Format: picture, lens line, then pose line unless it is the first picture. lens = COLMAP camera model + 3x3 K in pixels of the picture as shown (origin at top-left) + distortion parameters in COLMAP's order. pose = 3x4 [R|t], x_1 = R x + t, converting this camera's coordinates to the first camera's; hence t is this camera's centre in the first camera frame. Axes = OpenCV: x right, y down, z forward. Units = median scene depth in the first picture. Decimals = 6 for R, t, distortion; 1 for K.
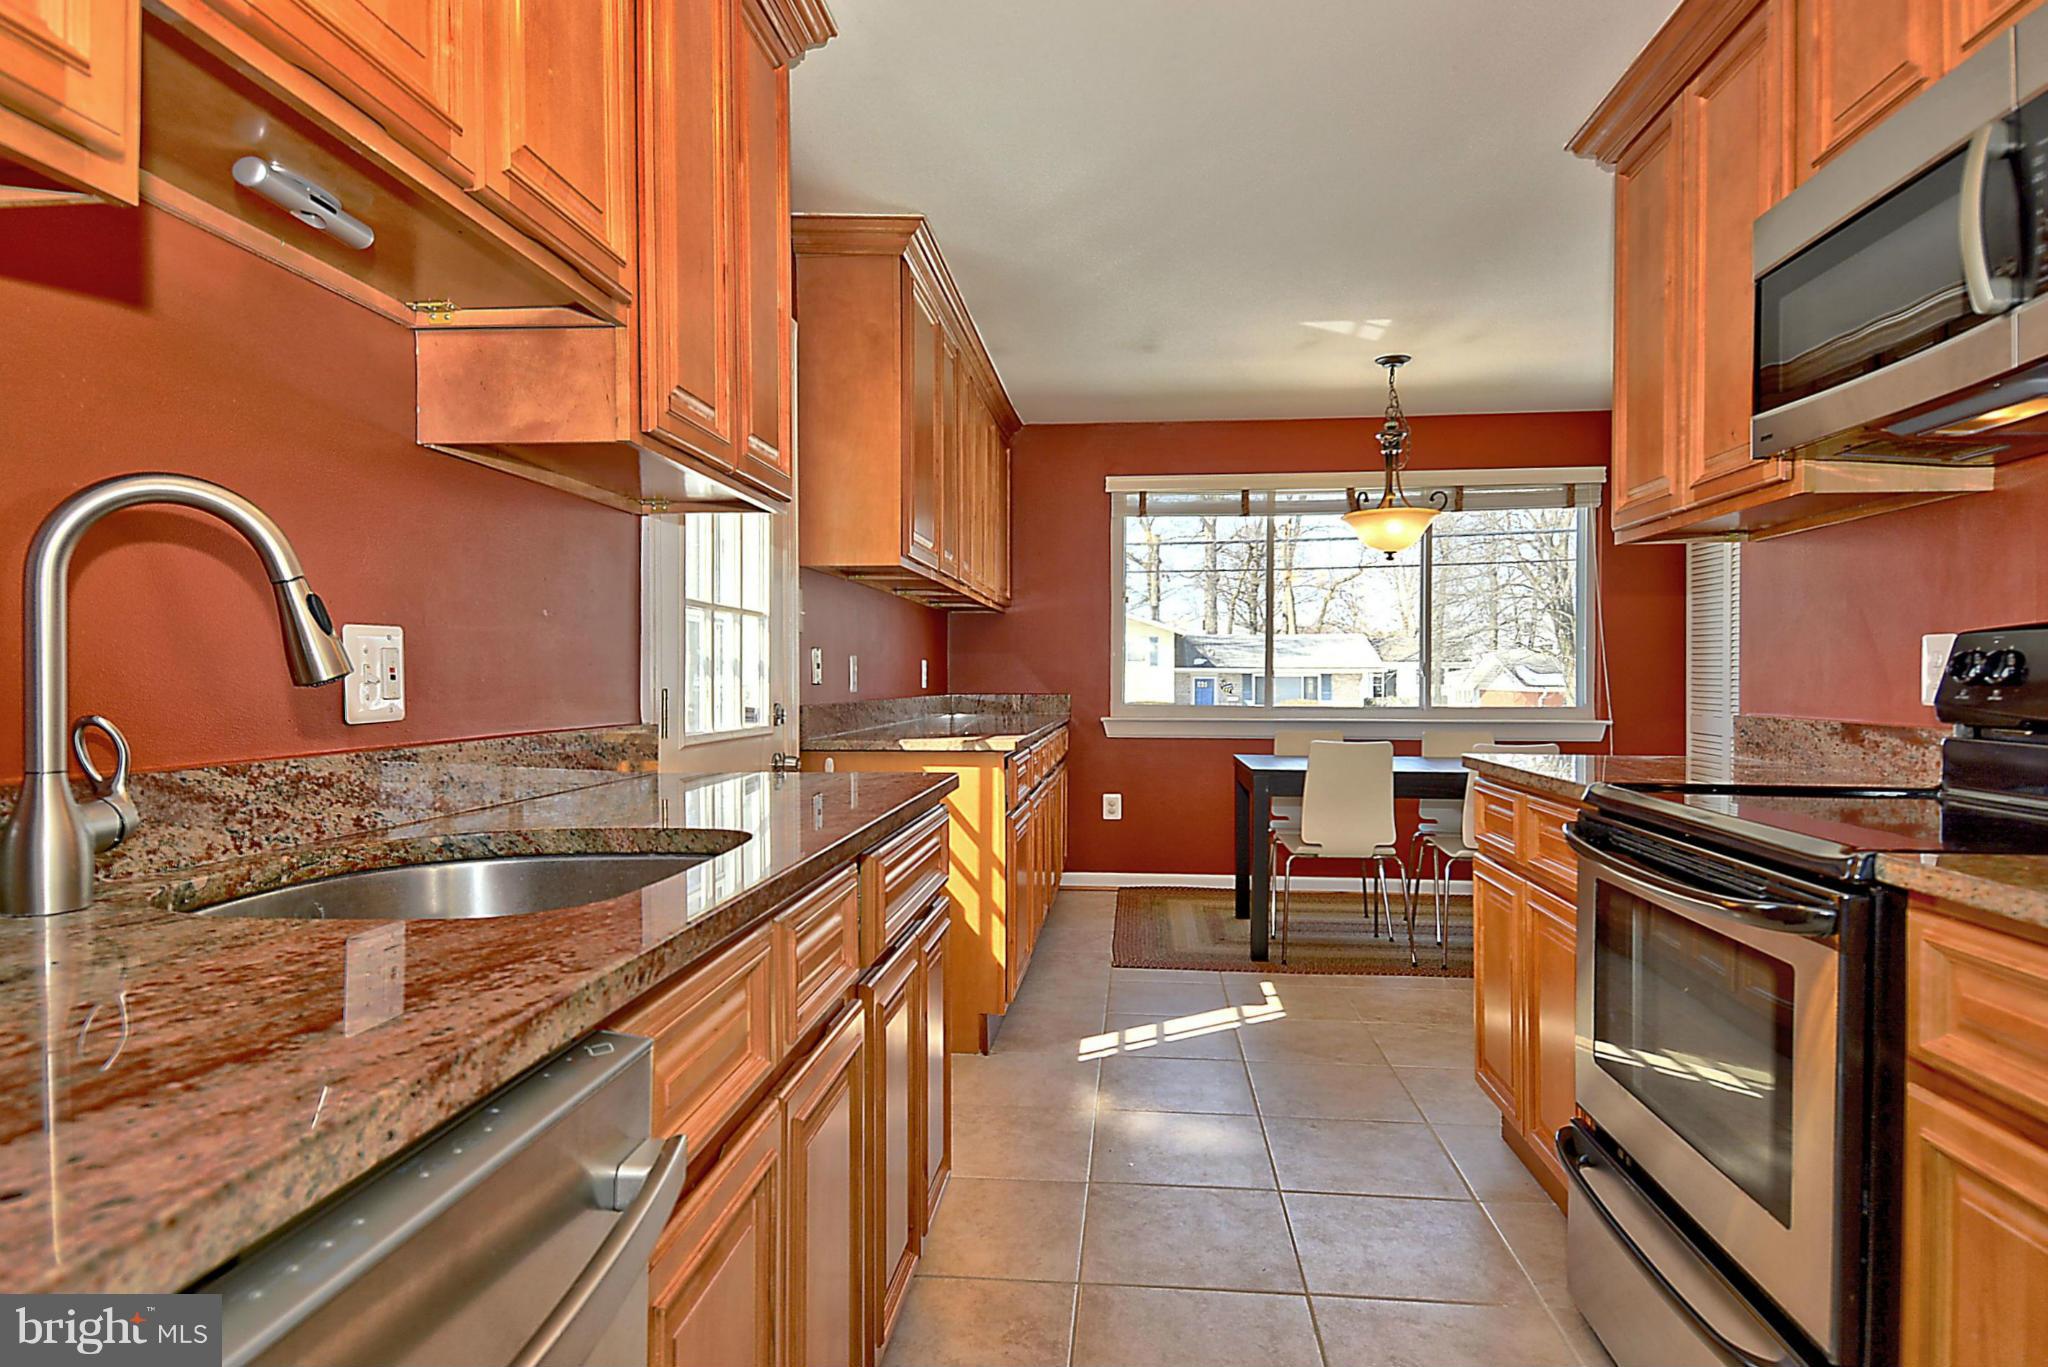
lens RADIAL K [[1107.4, 0, 1042.5], [0, 1107.4, 675.7], [0, 0, 1]] dist [0.076857, -0.057776]
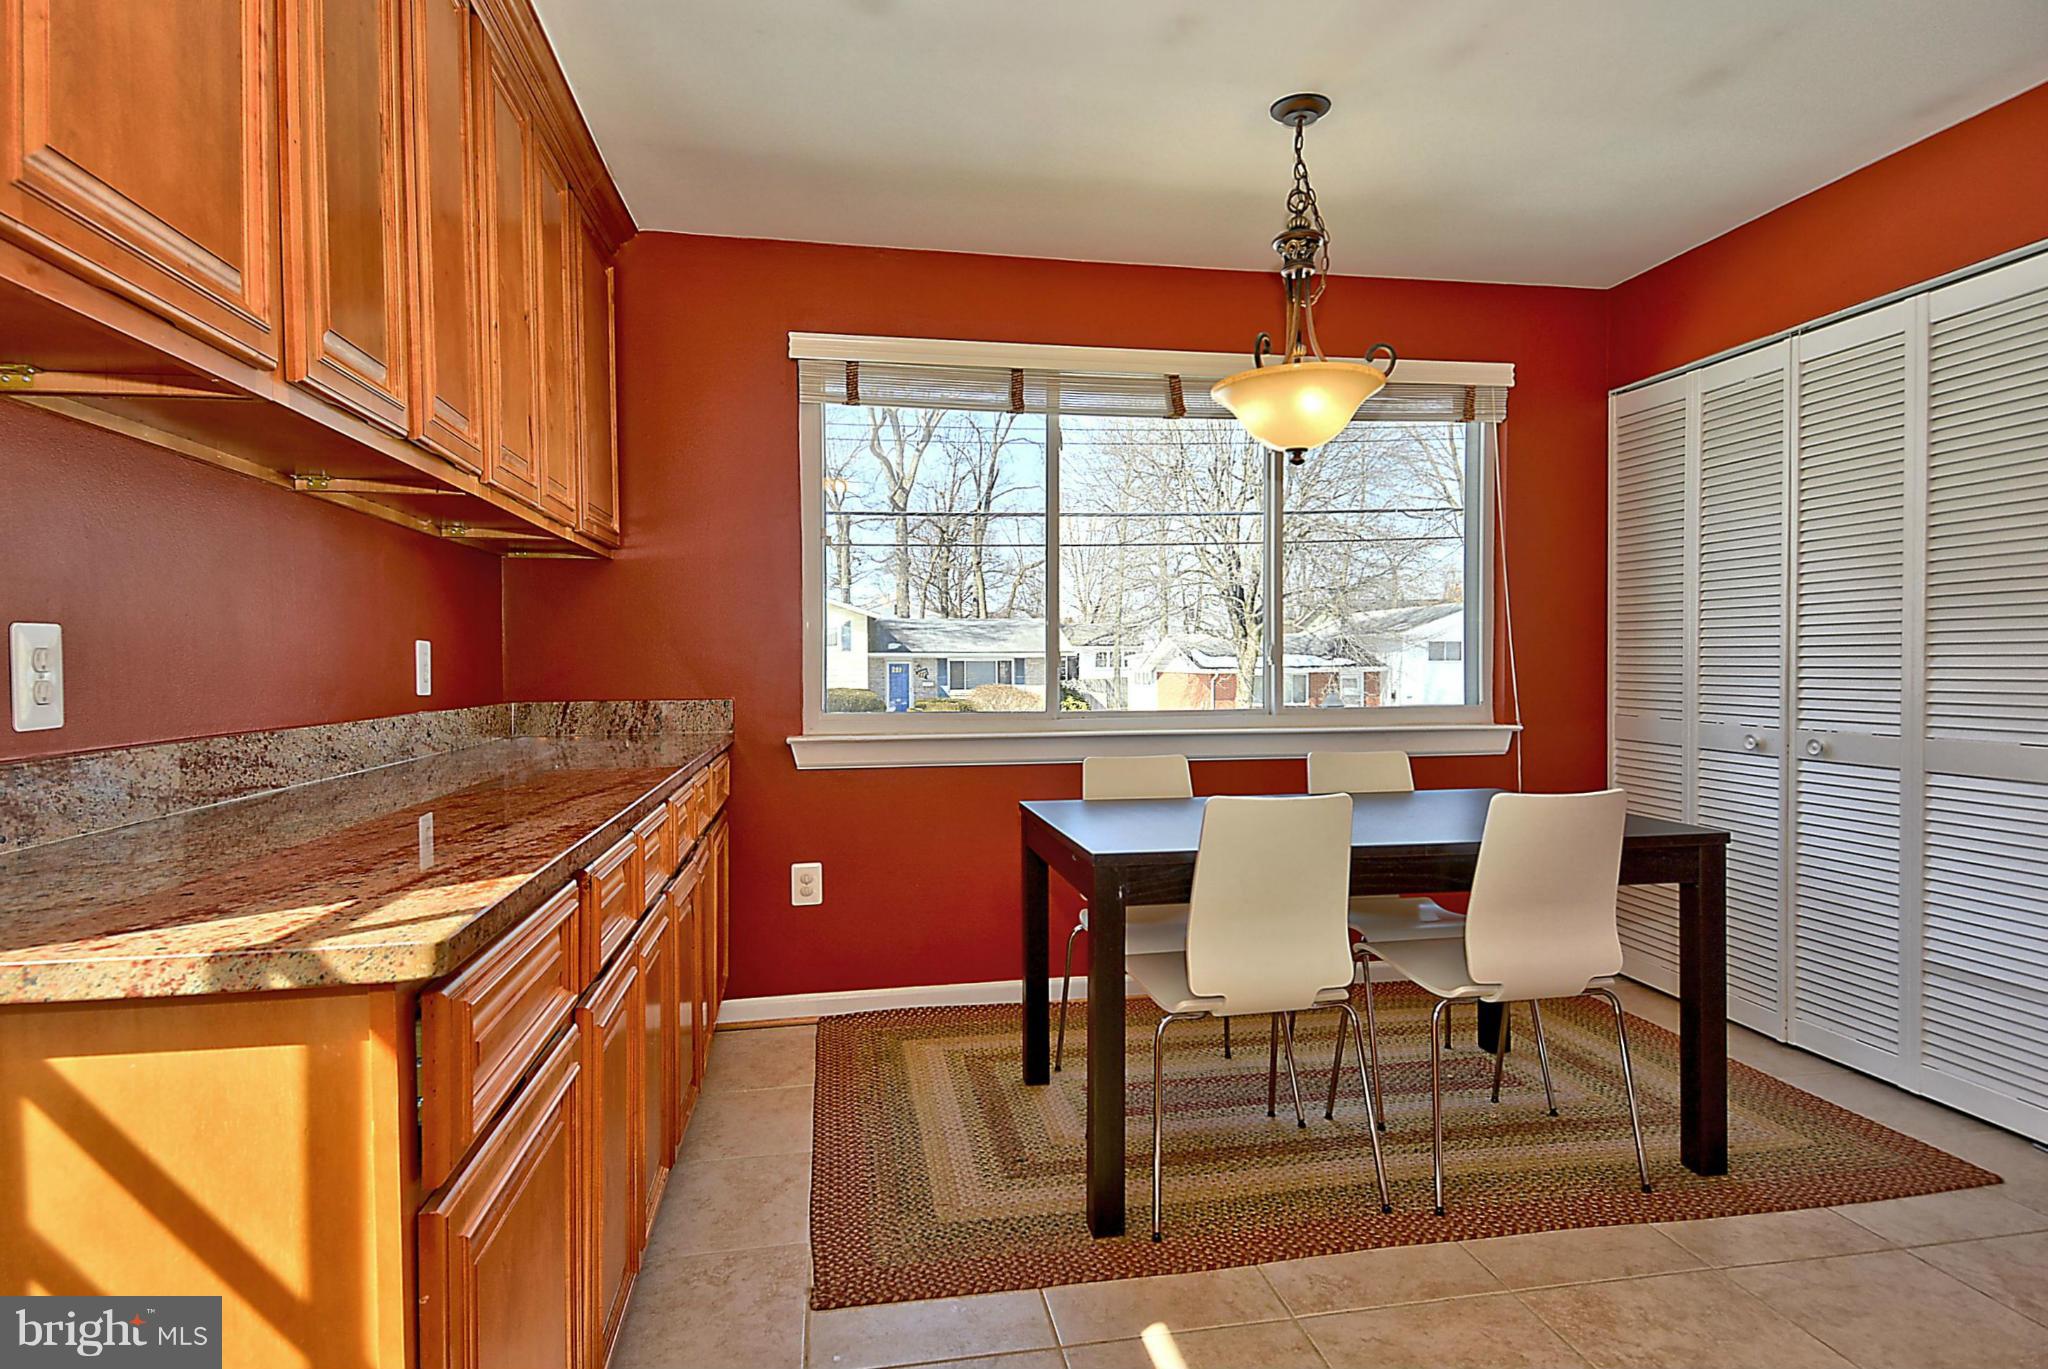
lens RADIAL K [[1107.4, 0, 1042.5], [0, 1107.4, 676.7], [0, 0, 1]] dist [0.076857, -0.057776]
pose [[0.962009, -0.011227, 0.272785, 0.022437], [0.007243, 0.999852, 0.015607, -0.003202], [-0.272920, -0.013038, 0.961948, 0.387795]]
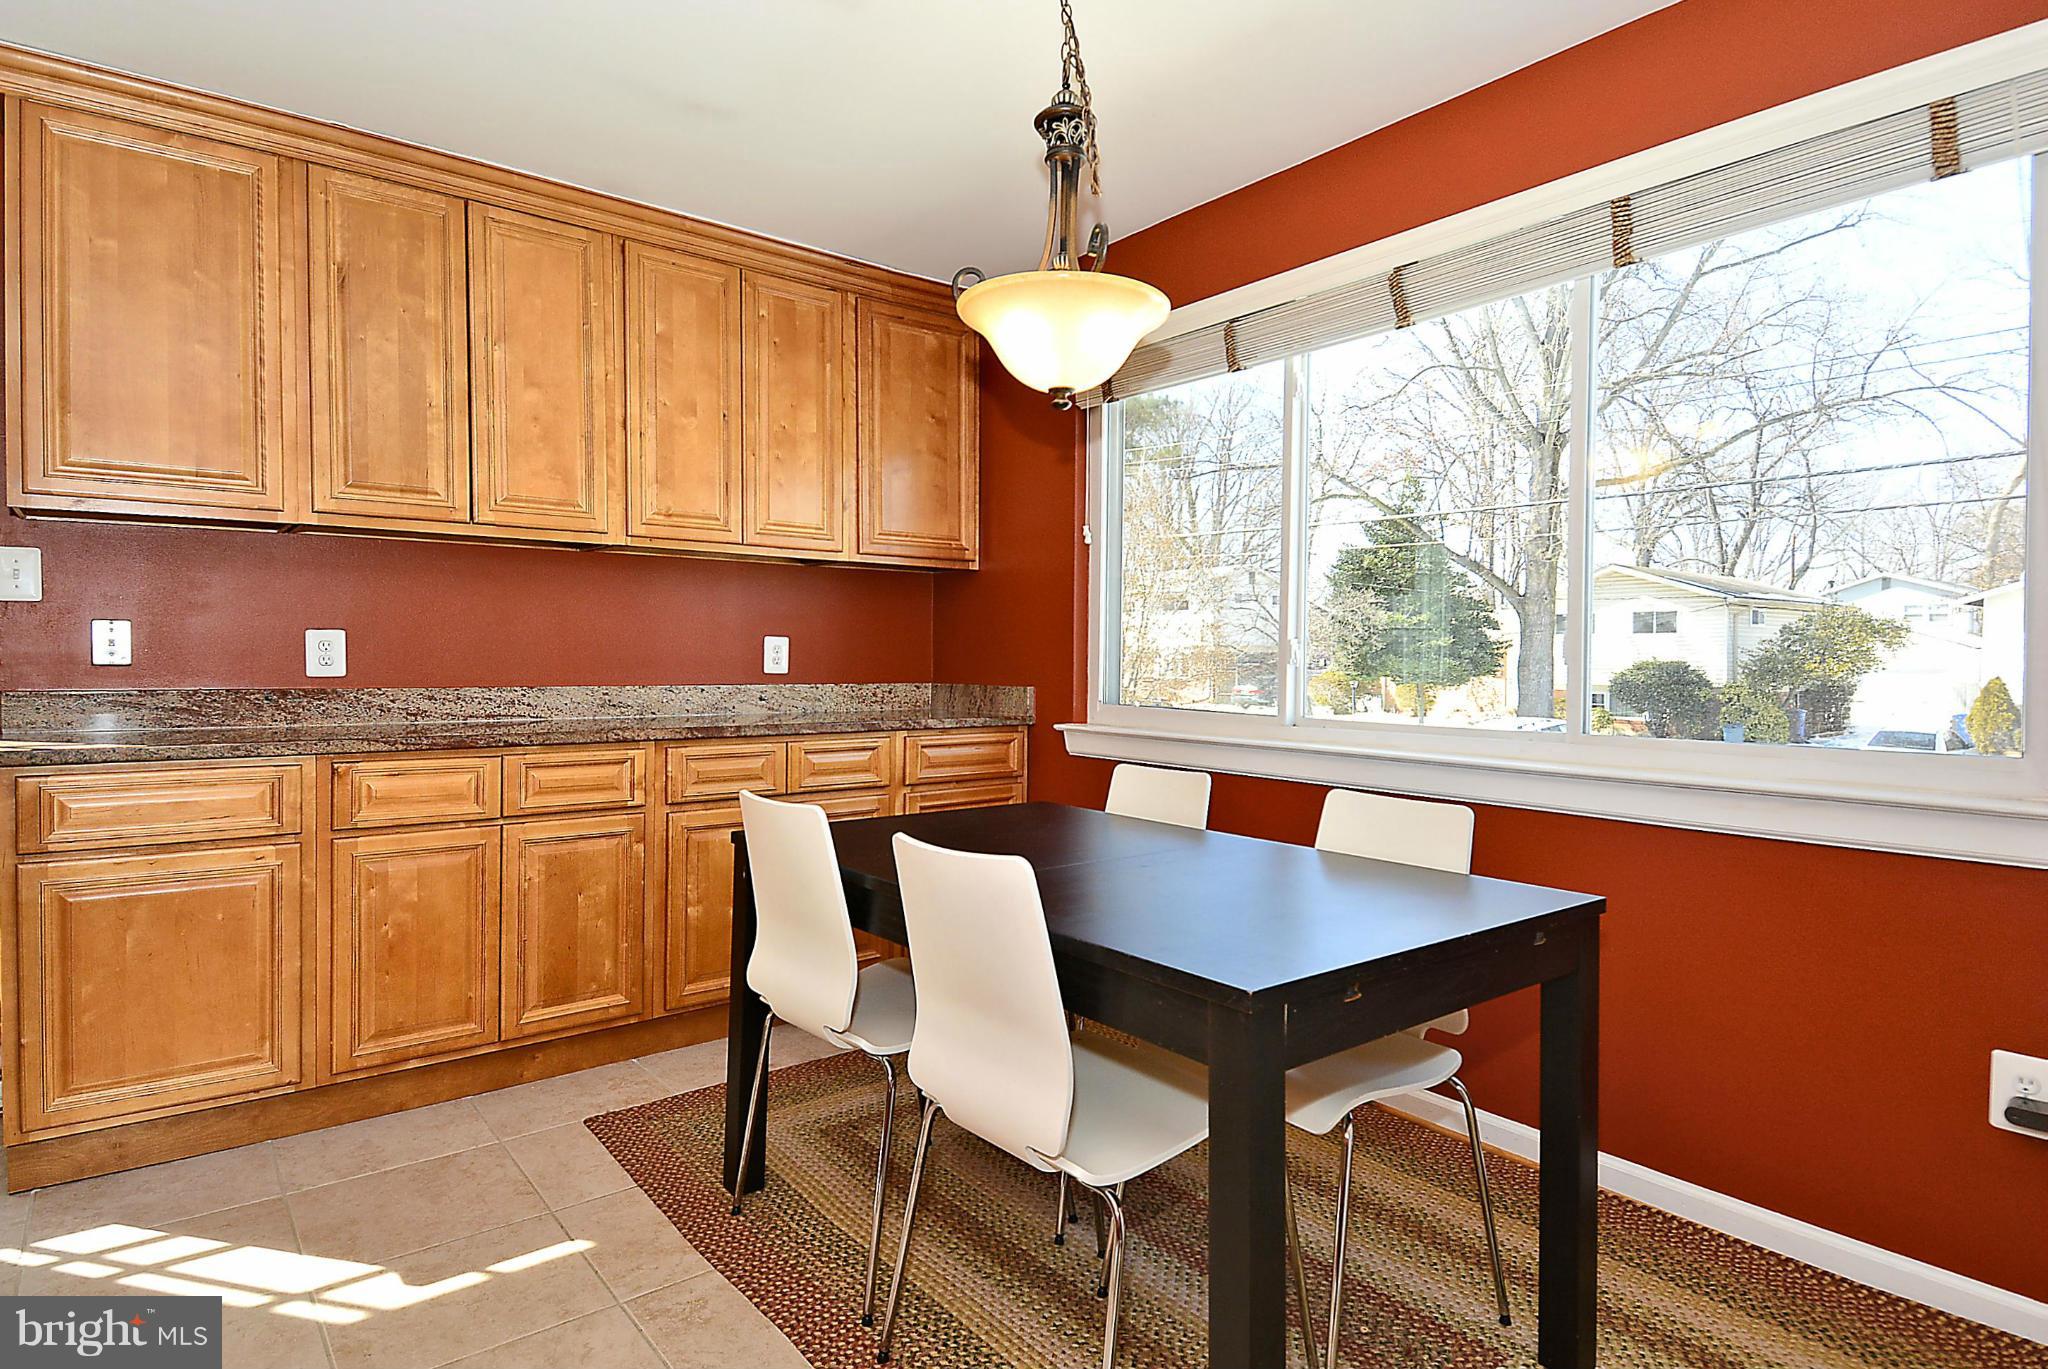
lens RADIAL K [[1107.4, 0, 1042.5], [0, 1107.4, 676.7], [0, 0, 1]] dist [0.076857, -0.057776]
pose [[0.693630, 0.016917, -0.720132, 0.502199], [-0.005254, 0.999816, 0.018427, -0.002592], [0.720312, -0.008998, 0.693592, 0.540517]]
